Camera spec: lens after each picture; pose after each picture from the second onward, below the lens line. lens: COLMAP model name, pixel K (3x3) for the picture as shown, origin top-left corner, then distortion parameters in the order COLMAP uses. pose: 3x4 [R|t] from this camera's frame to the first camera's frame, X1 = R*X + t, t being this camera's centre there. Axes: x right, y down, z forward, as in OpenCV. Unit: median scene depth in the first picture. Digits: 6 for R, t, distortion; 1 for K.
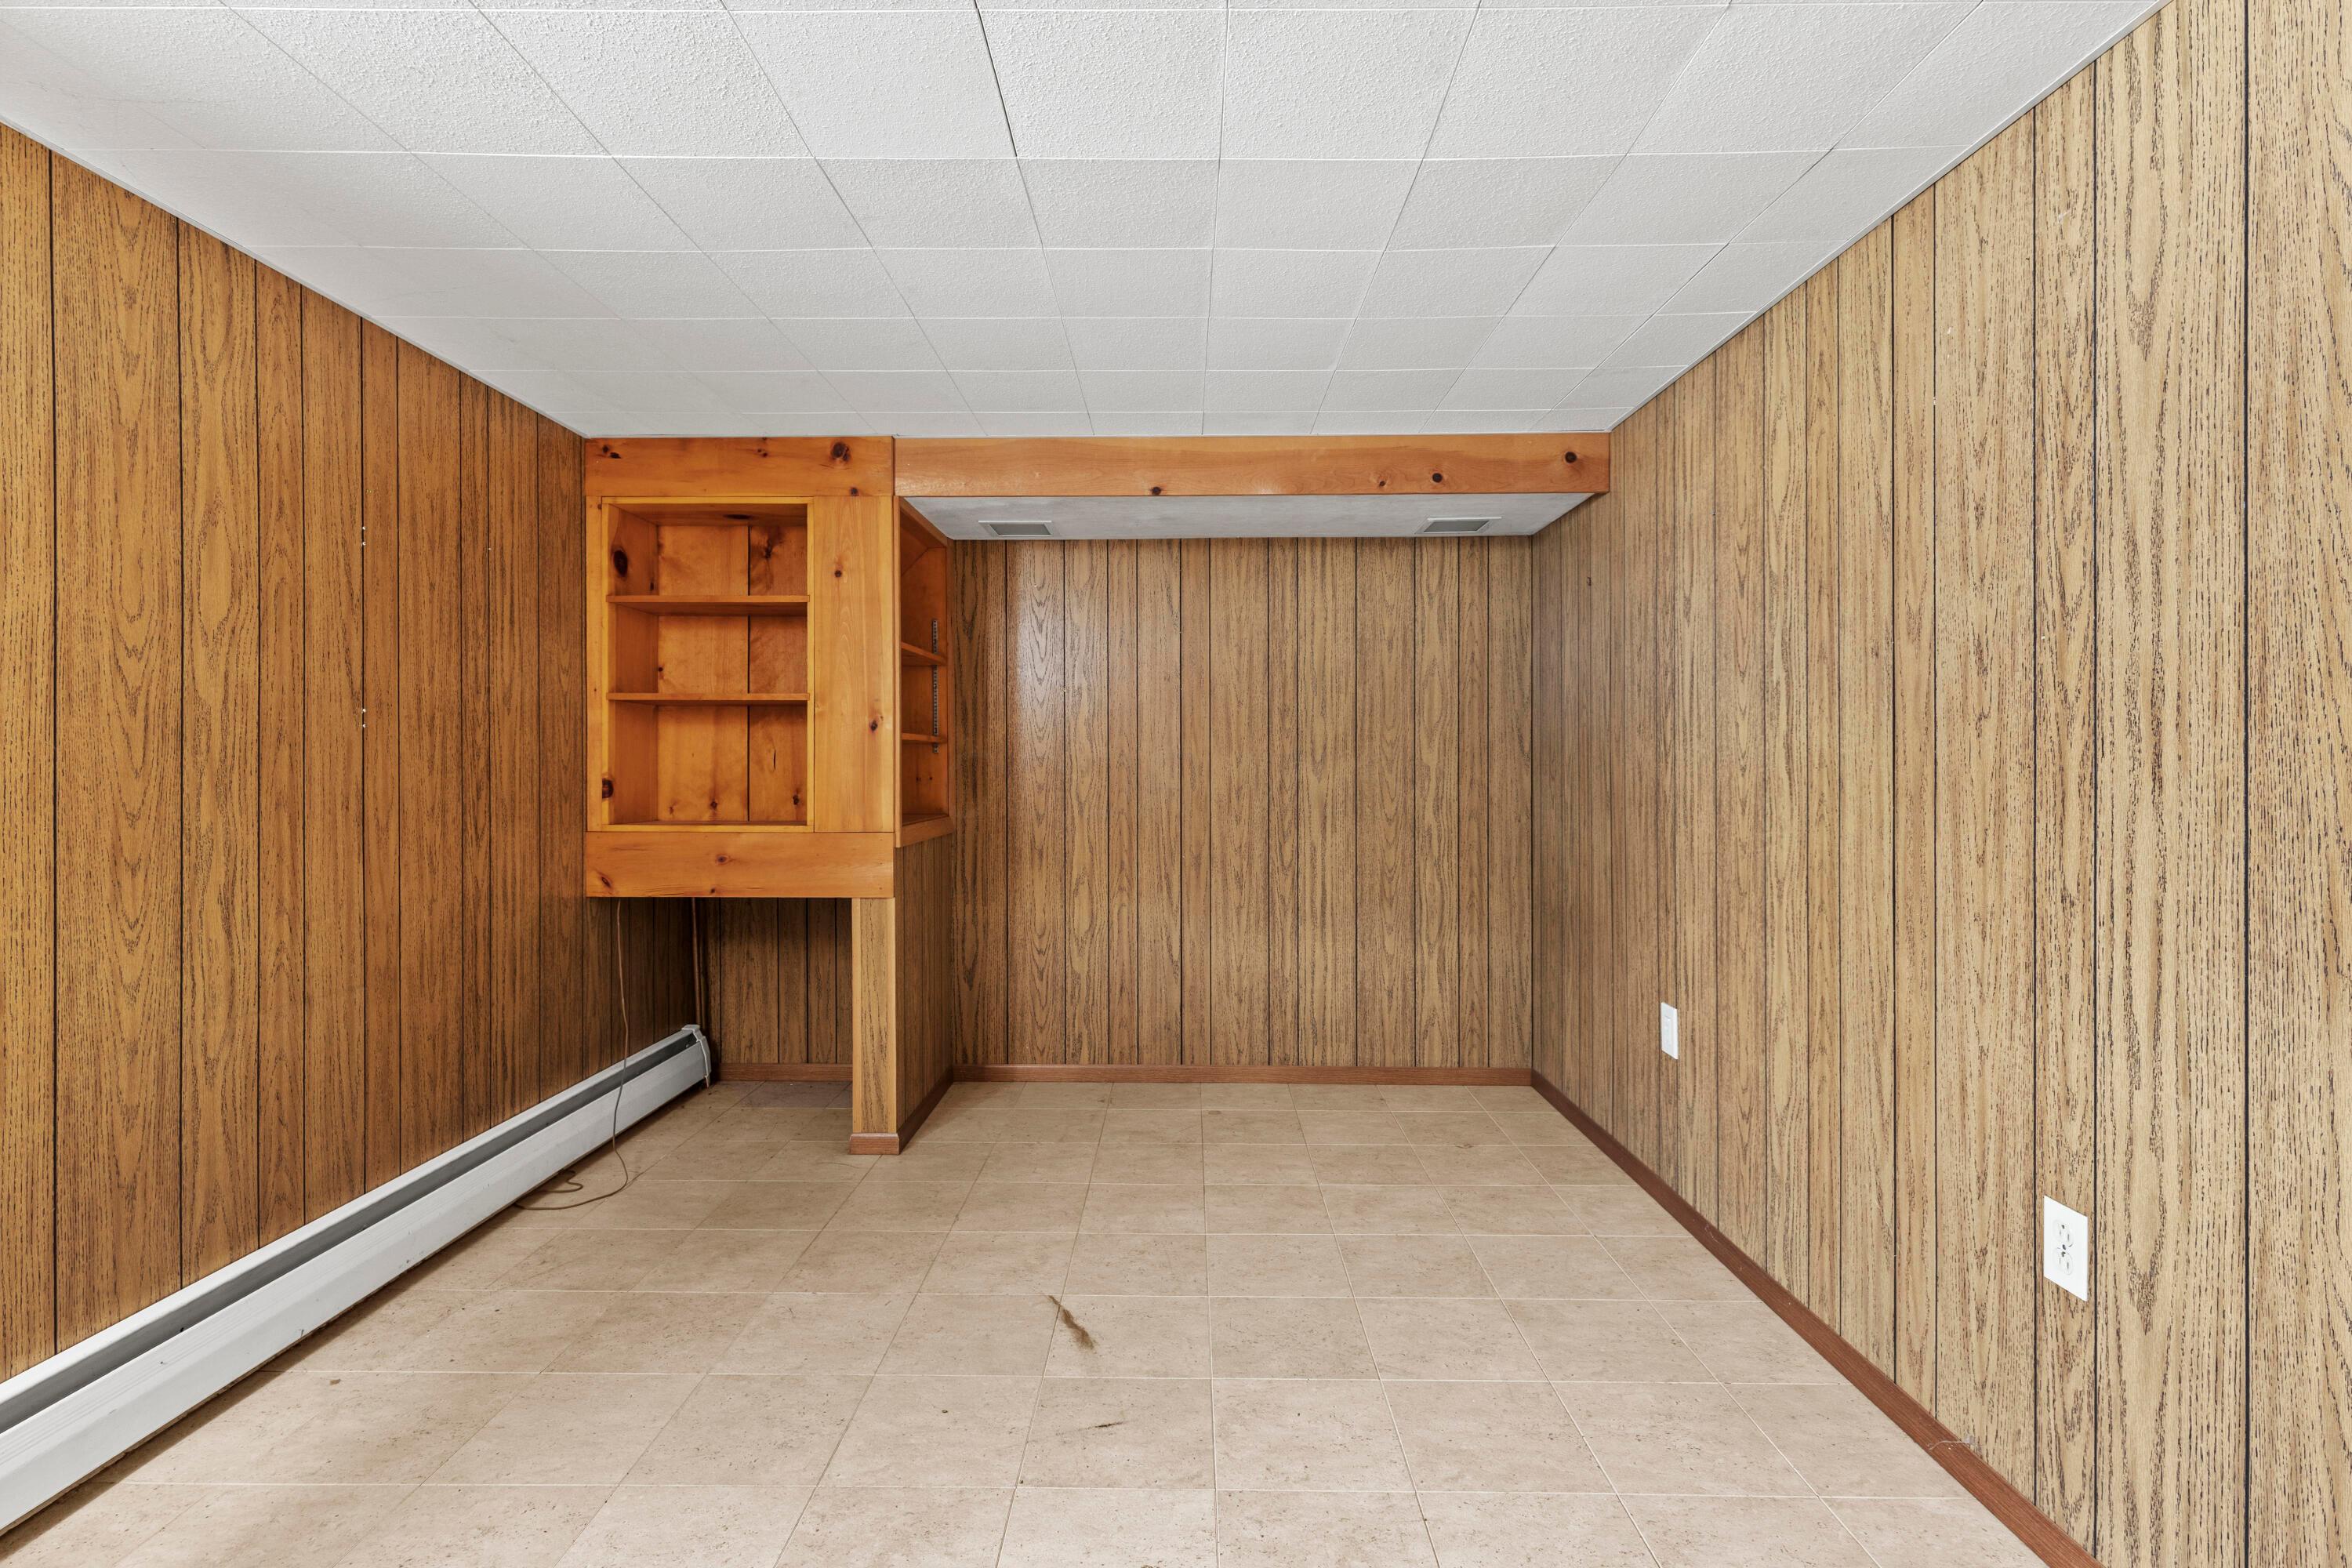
lens RADIAL K [[1083.9, 0, 1177.8], [0, 1083.9, 773.0], [0, 0, 1]] dist [-0.000328, -0.000102]
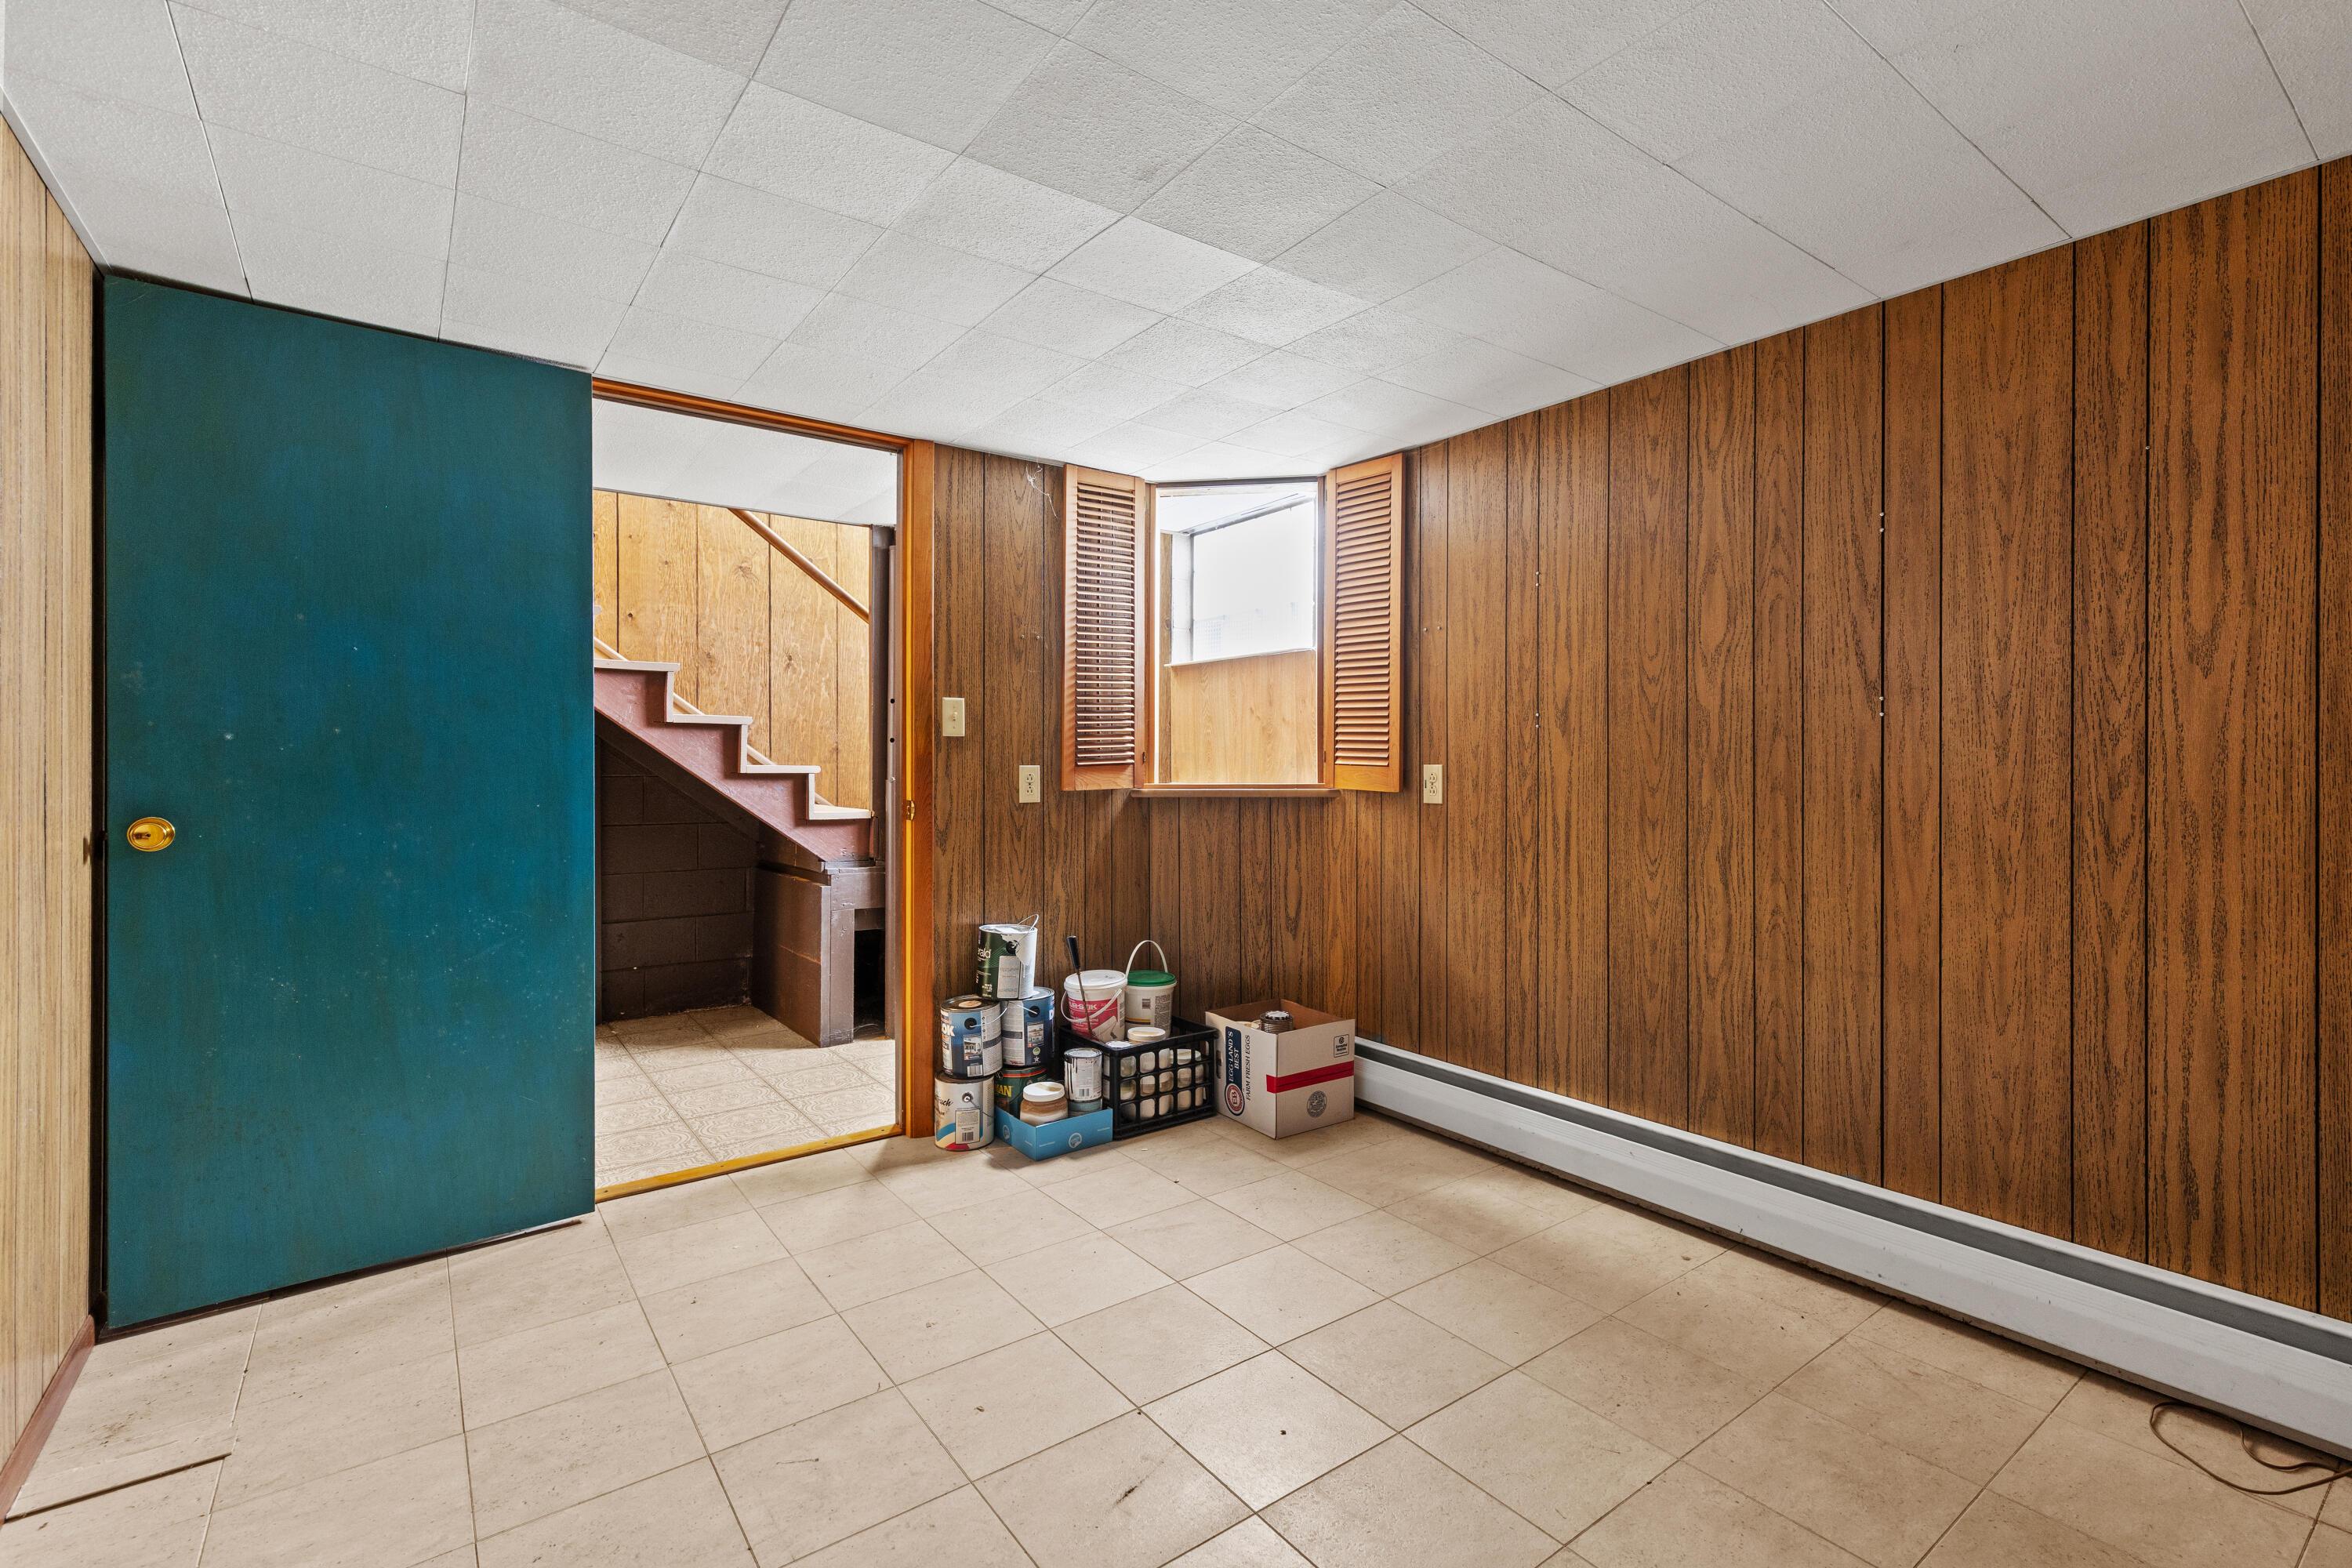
lens RADIAL K [[1071.8, 0, 1182.6], [0, 1071.8, 767.1], [0, 0, 1]] dist [0.007018, 0.000350]
pose [[-0.800113, 0.000259, -0.599849, 0.388949], [-0.006053, 0.999946, 0.008505, 0.000153], [0.599819, 0.010435, -0.800068, 1.563266]]
